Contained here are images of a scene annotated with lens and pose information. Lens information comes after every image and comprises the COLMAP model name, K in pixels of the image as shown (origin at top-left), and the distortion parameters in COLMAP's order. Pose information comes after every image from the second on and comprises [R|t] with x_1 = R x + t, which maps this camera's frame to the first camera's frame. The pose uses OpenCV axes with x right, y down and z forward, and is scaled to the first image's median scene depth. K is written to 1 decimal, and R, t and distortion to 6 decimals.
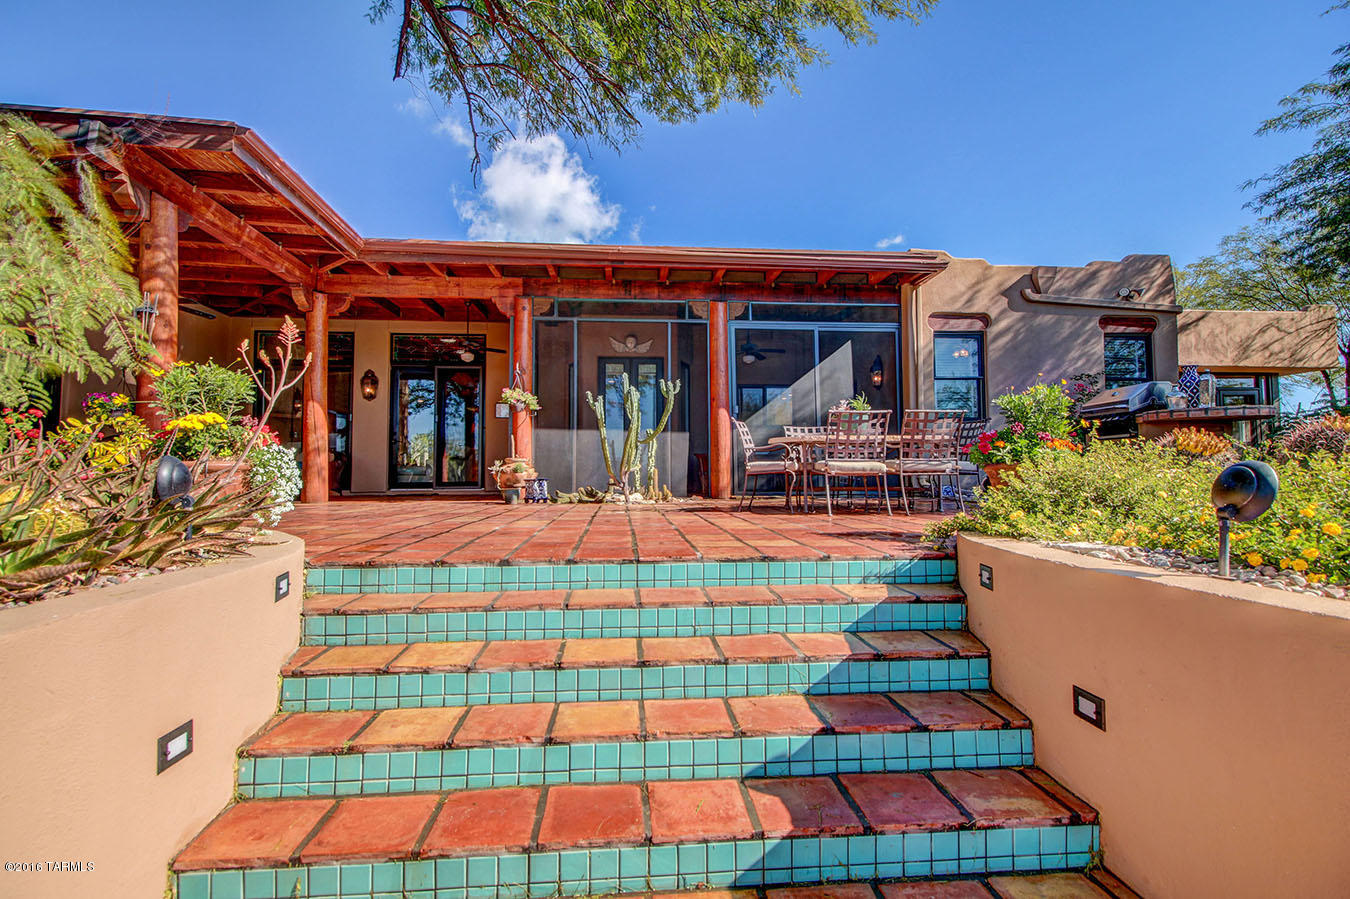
lens RADIAL K [[638.4, 0, 675.0], [0, 638.4, 449.5], [0, 0, 1]] dist [0.000257, -0.000132]
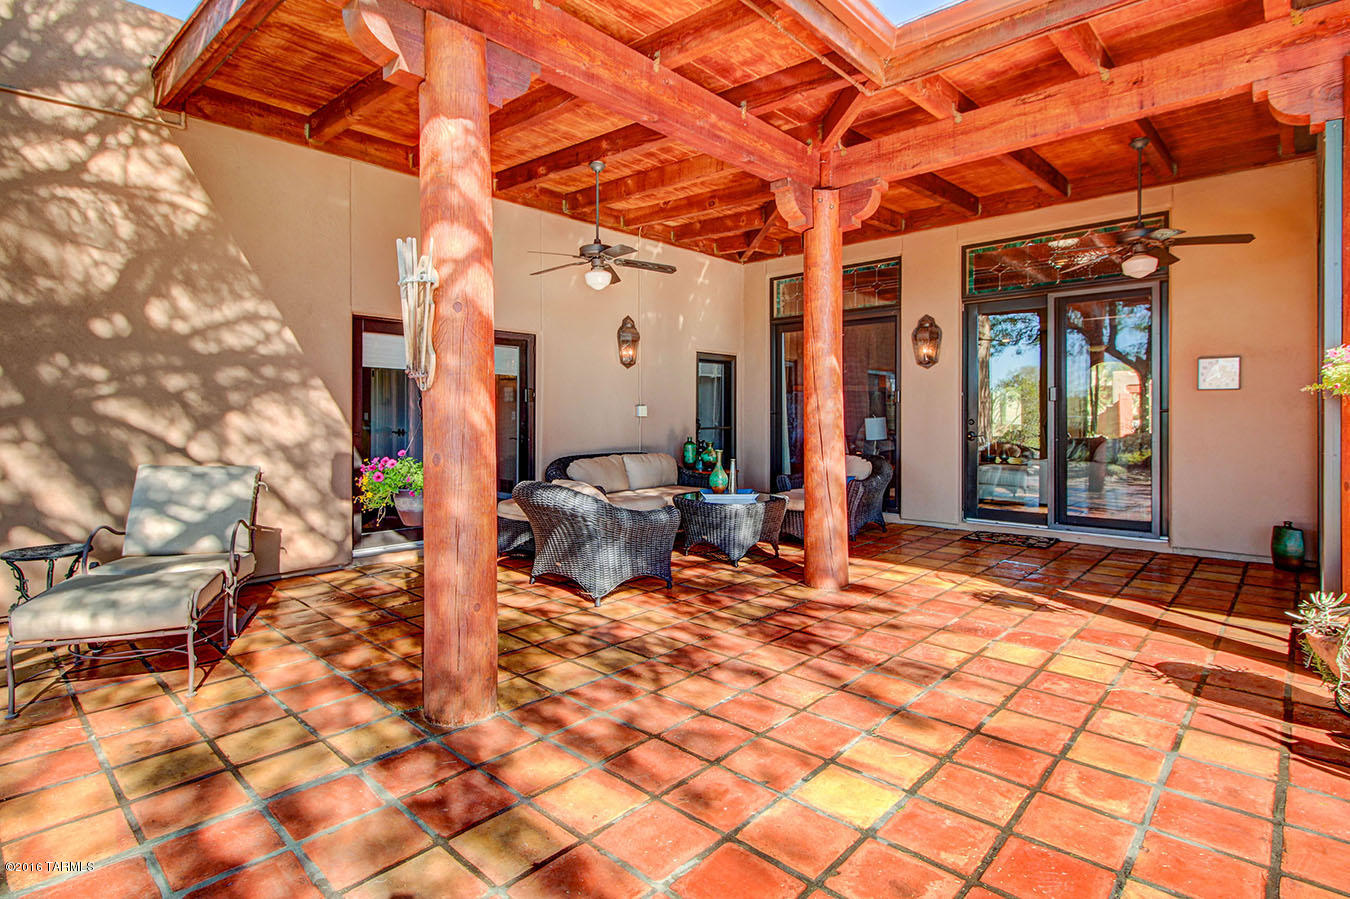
lens RADIAL K [[655.4, 0, 657.2], [0, 655.4, 414.5], [0, 0, 1]] dist [0.004243, 0.000442]
pose [[0.655165, 0.009175, -0.755430, -0.223614], [0.035068, 0.998479, 0.042540, -0.083334], [0.754672, -0.054362, 0.653847, 0.503043]]
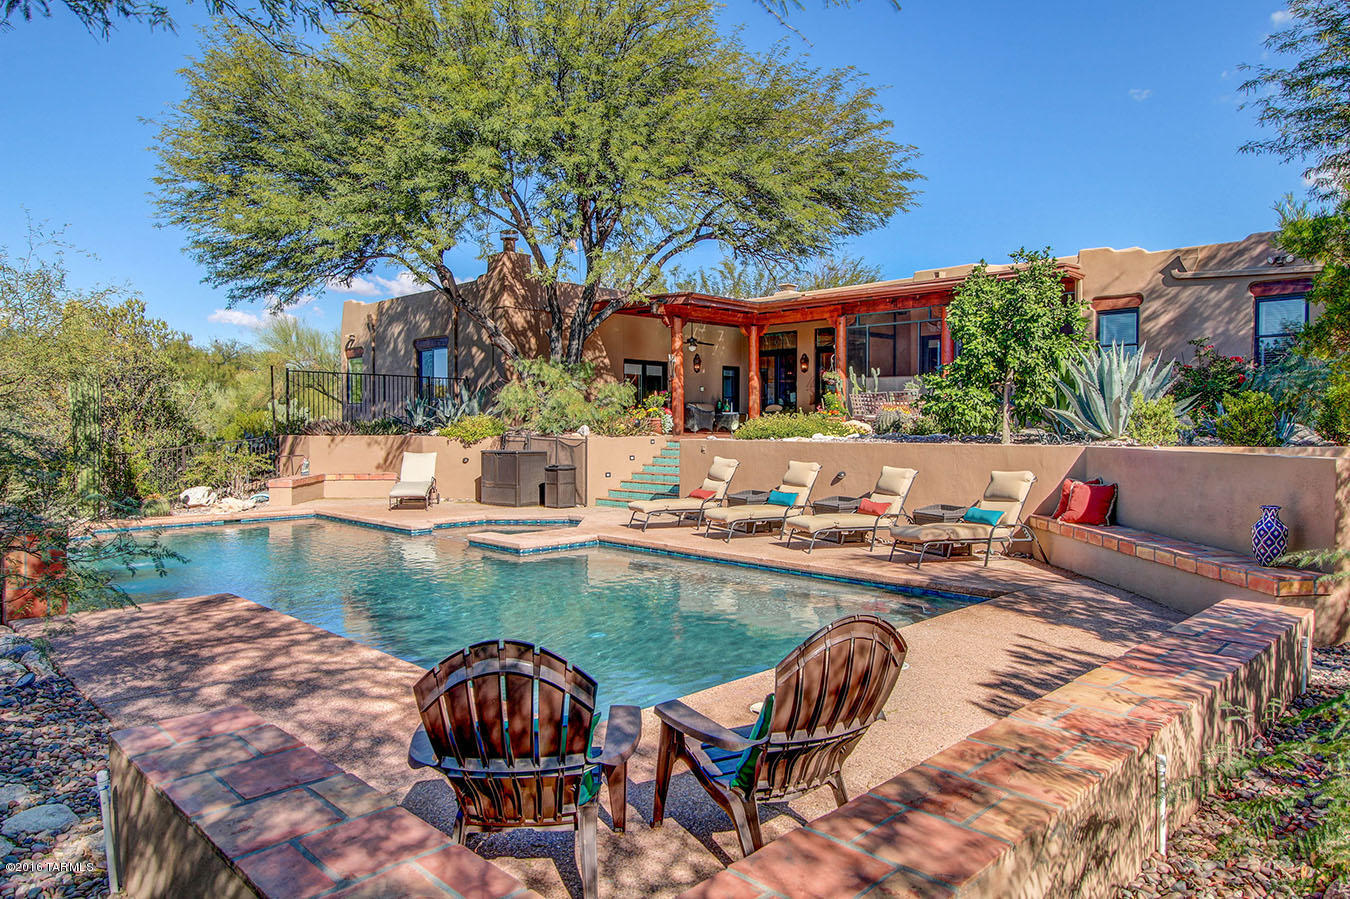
lens RADIAL K [[862.8, 0, 657.0], [0, 862.8, 441.7], [0, 0, 1]] dist [0.000648, -0.000704]
pose [[0.631901, 0.023183, -0.774702, 1.218840], [0.028649, 0.998171, 0.053238, -0.035618], [0.774520, -0.055835, 0.630081, -0.847284]]
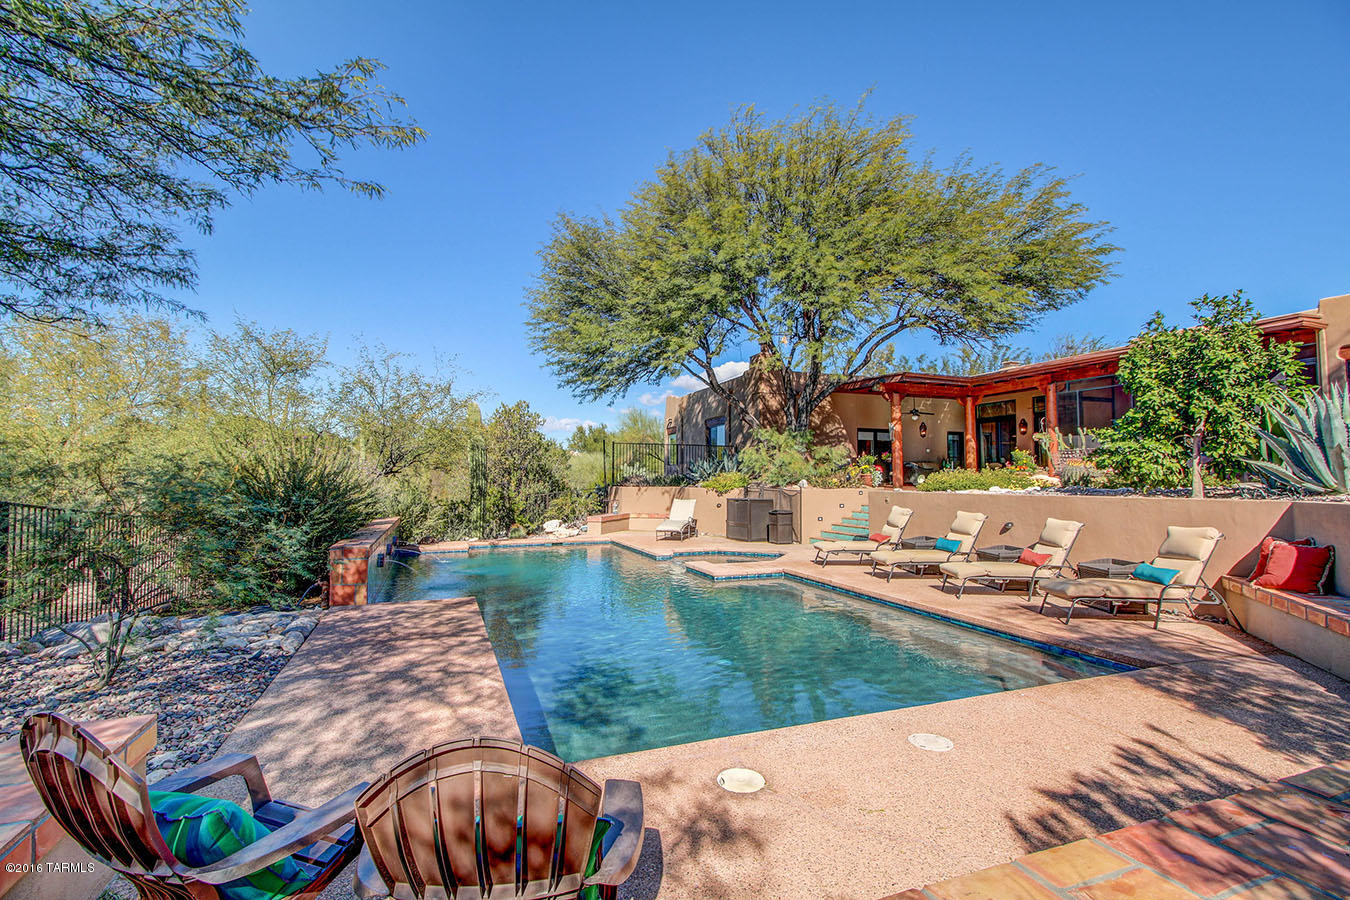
lens RADIAL K [[604.4, 0, 675.0], [0, 604.4, 450.0], [0, 0, 1]] dist [0.022255, -0.014520]
pose [[0.276759, -0.040378, -0.960091, 1.184785], [0.038895, 0.998769, -0.030793, -0.020820], [0.960152, -0.028821, 0.277988, -0.611401]]
